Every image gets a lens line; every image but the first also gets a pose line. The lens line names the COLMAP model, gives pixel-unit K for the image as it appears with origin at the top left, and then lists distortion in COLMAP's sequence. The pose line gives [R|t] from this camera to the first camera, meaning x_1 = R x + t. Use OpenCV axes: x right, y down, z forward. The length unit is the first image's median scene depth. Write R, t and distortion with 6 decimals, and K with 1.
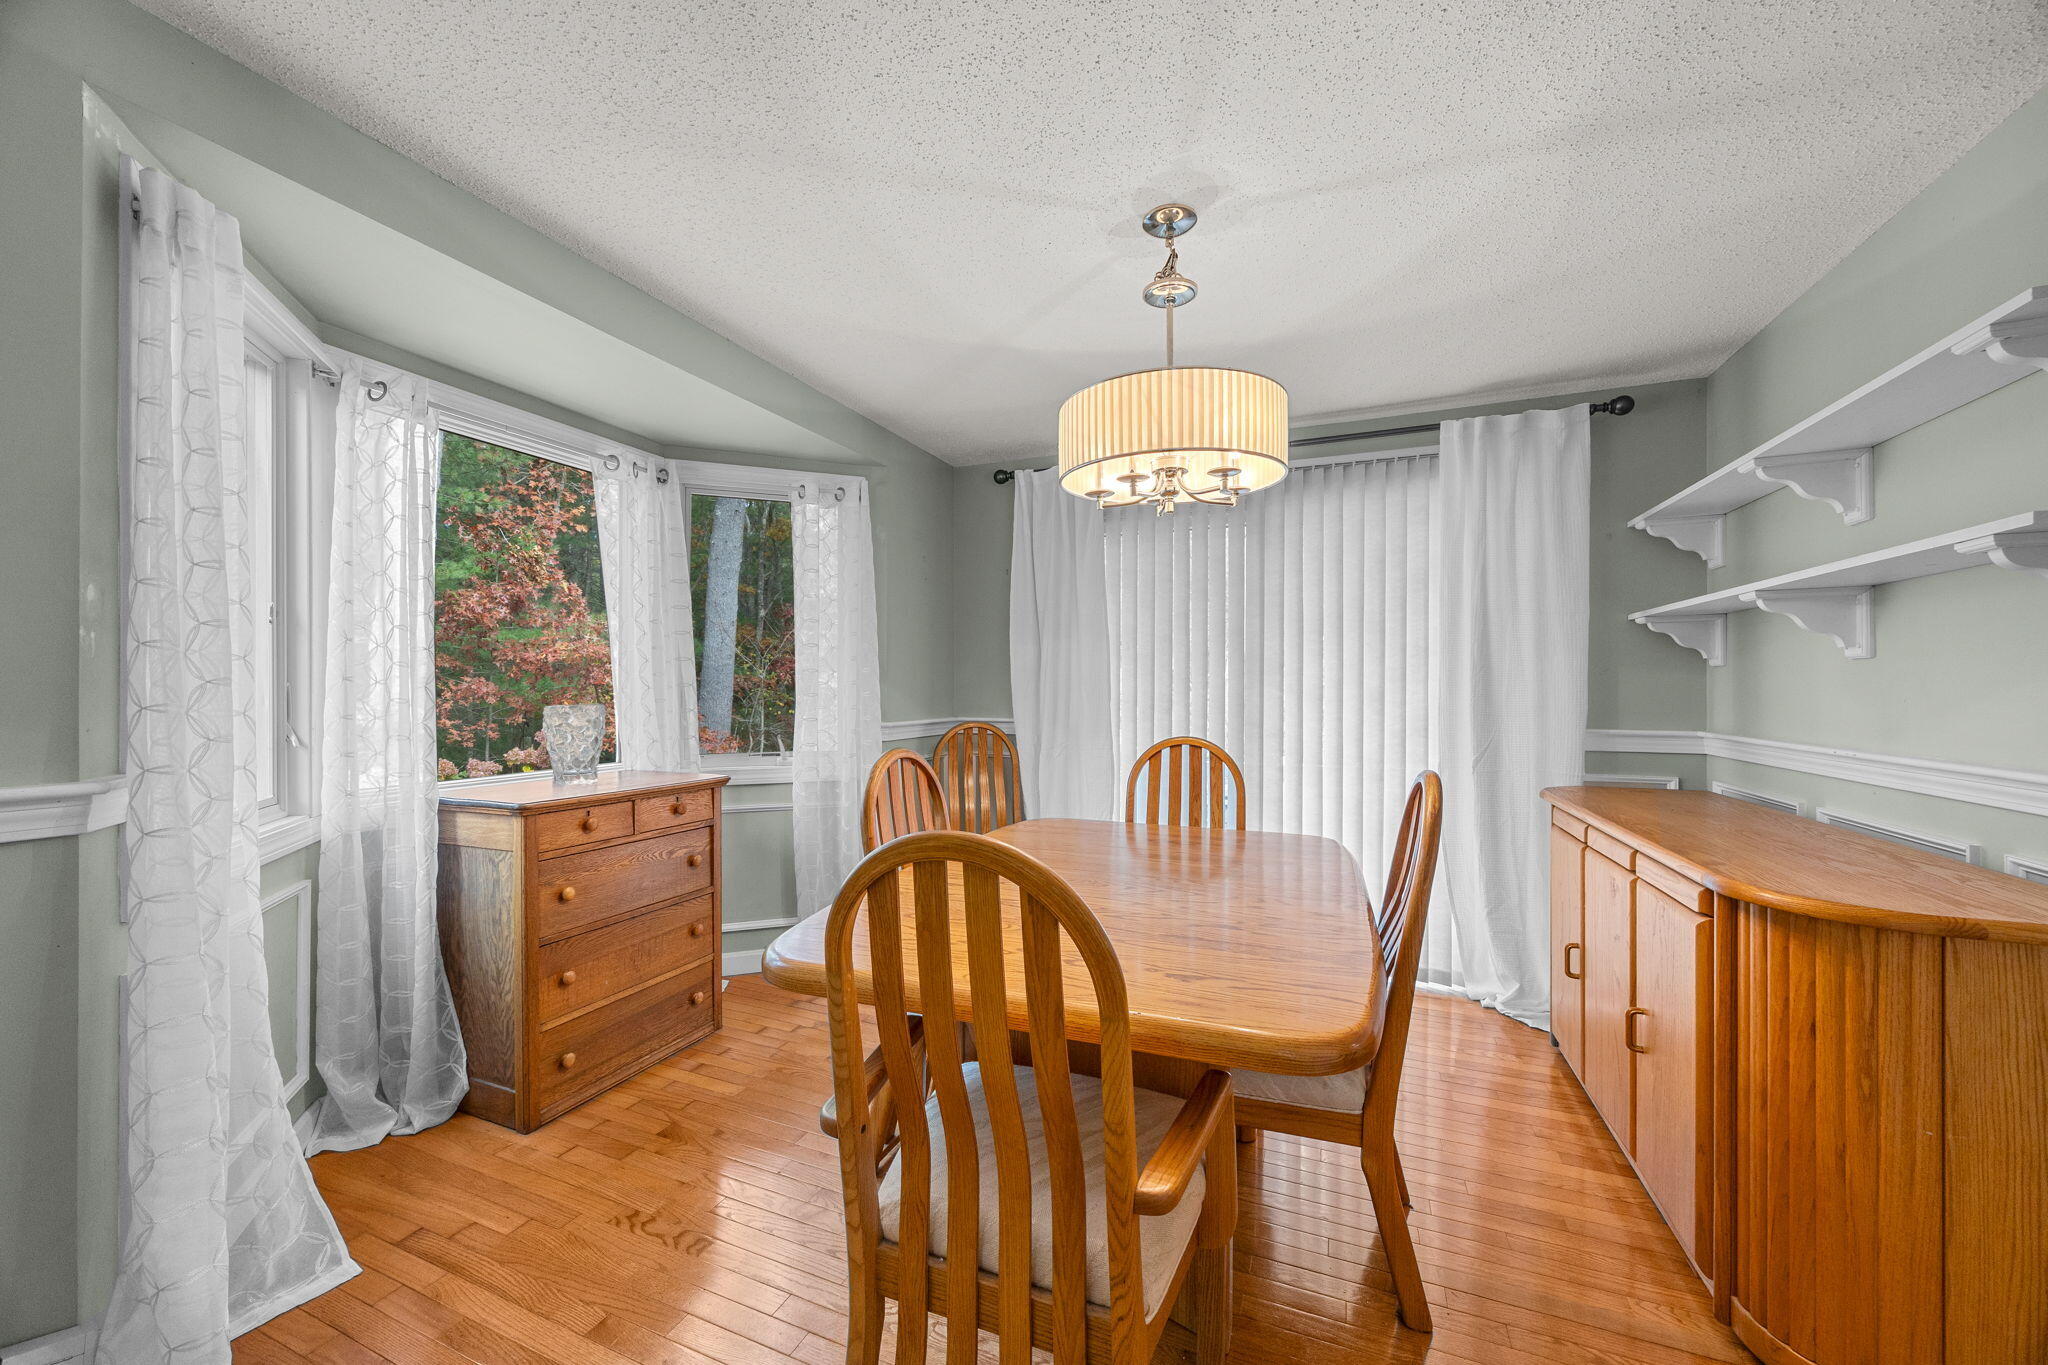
lens RADIAL K [[783.6, 0, 1008.8], [0, 783.6, 678.3], [0, 0, 1]] dist [-0.001923, -0.000031]
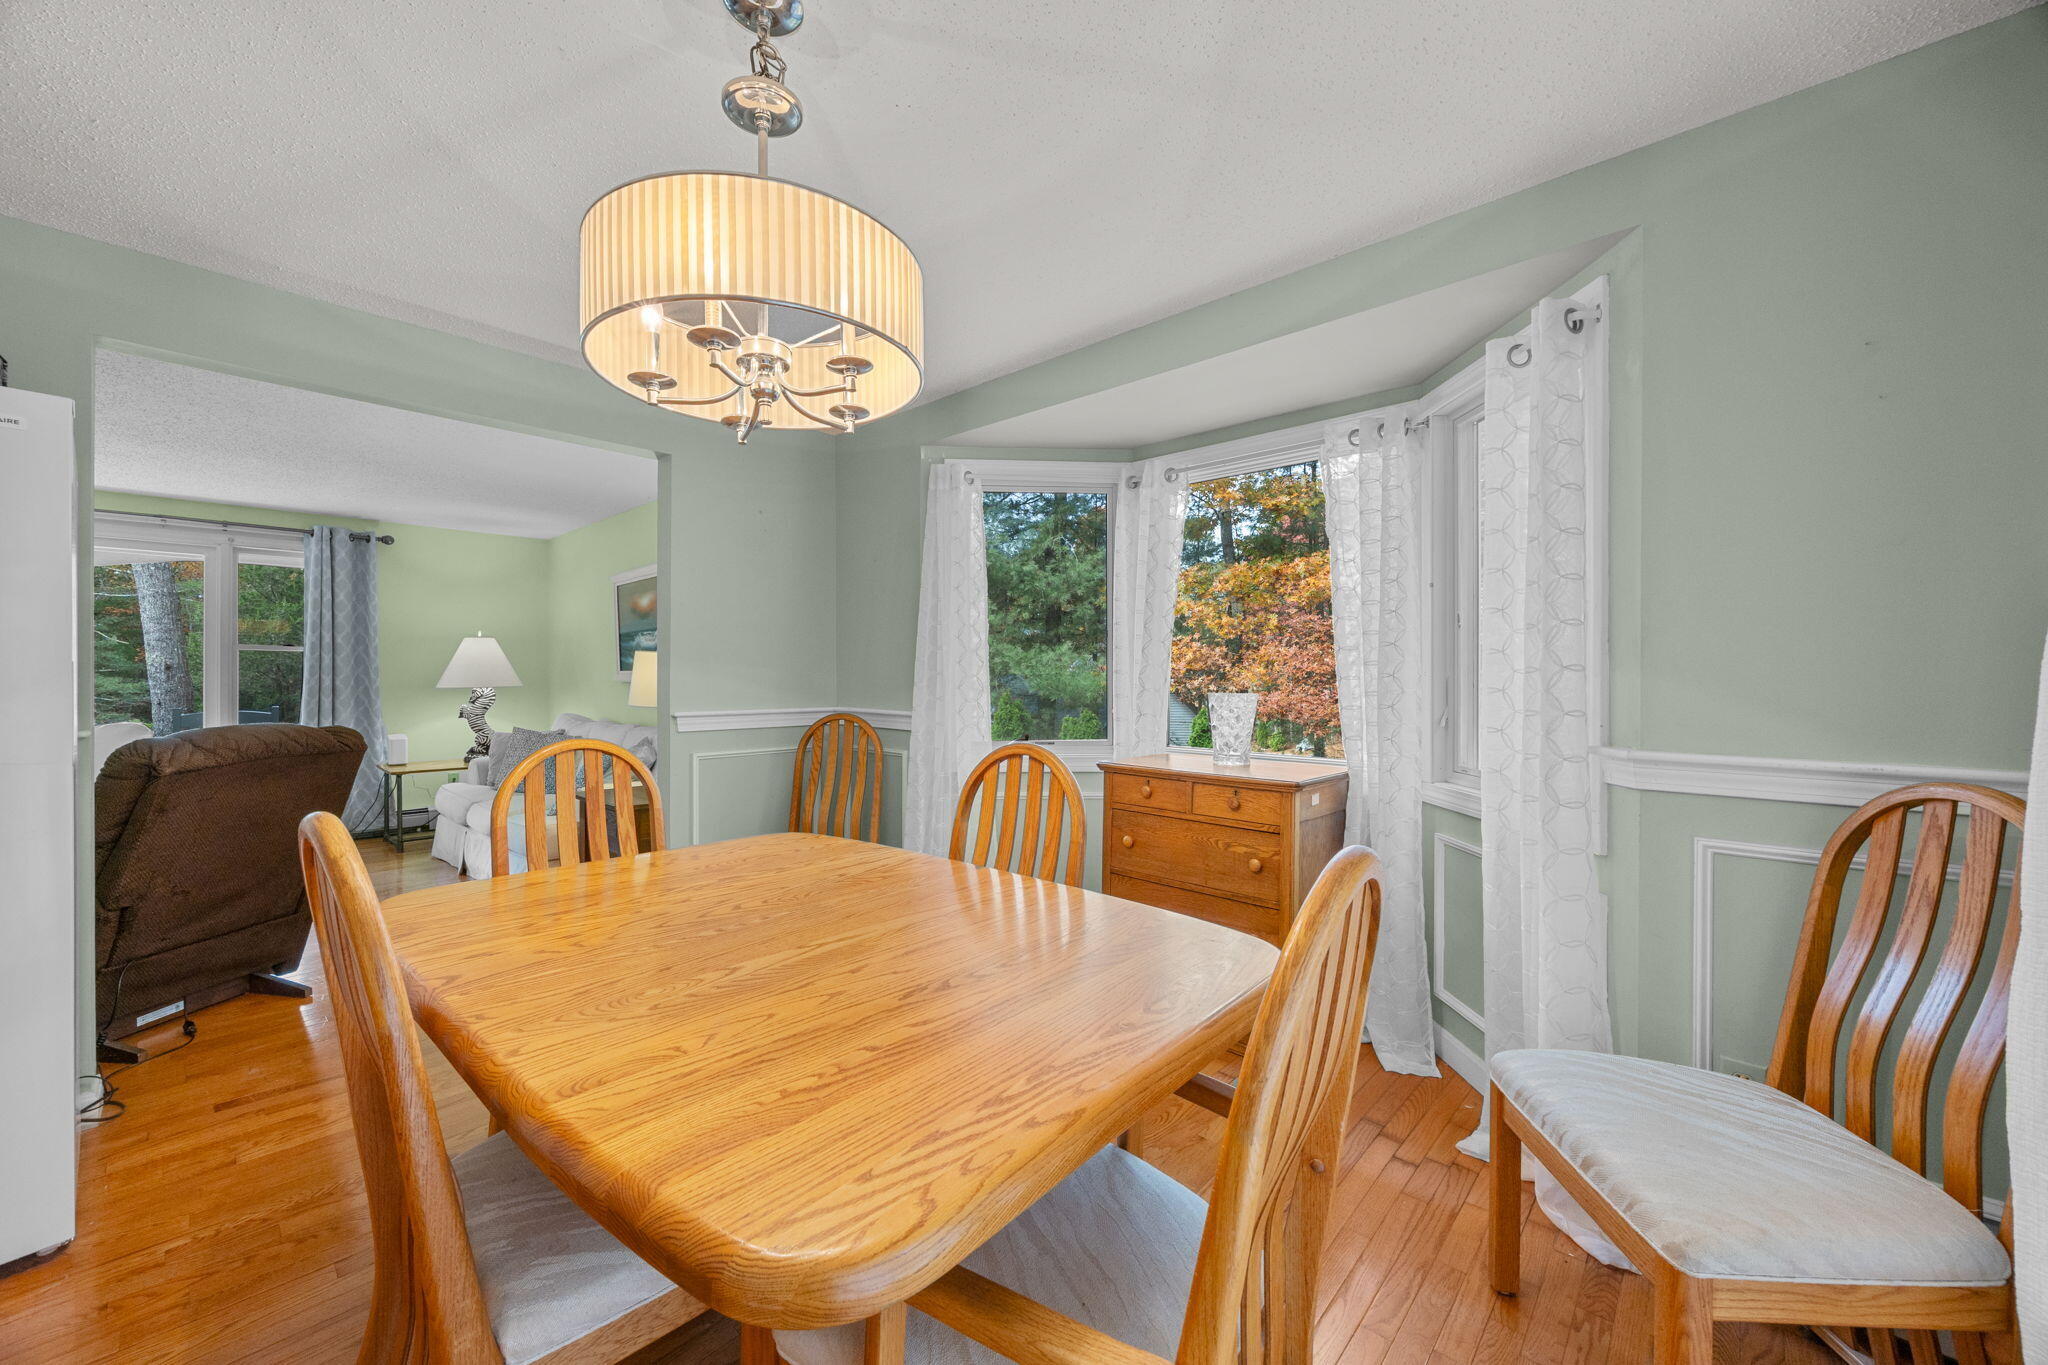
lens RADIAL K [[783.6, 0, 1008.8], [0, 783.6, 678.3], [0, 0, 1]] dist [-0.001923, -0.000031]
pose [[-0.344880, 0.006030, -0.938627, 0.632732], [0.005621, 0.999975, 0.004359, 0.006321], [0.938630, -0.003773, -0.344906, 1.159951]]
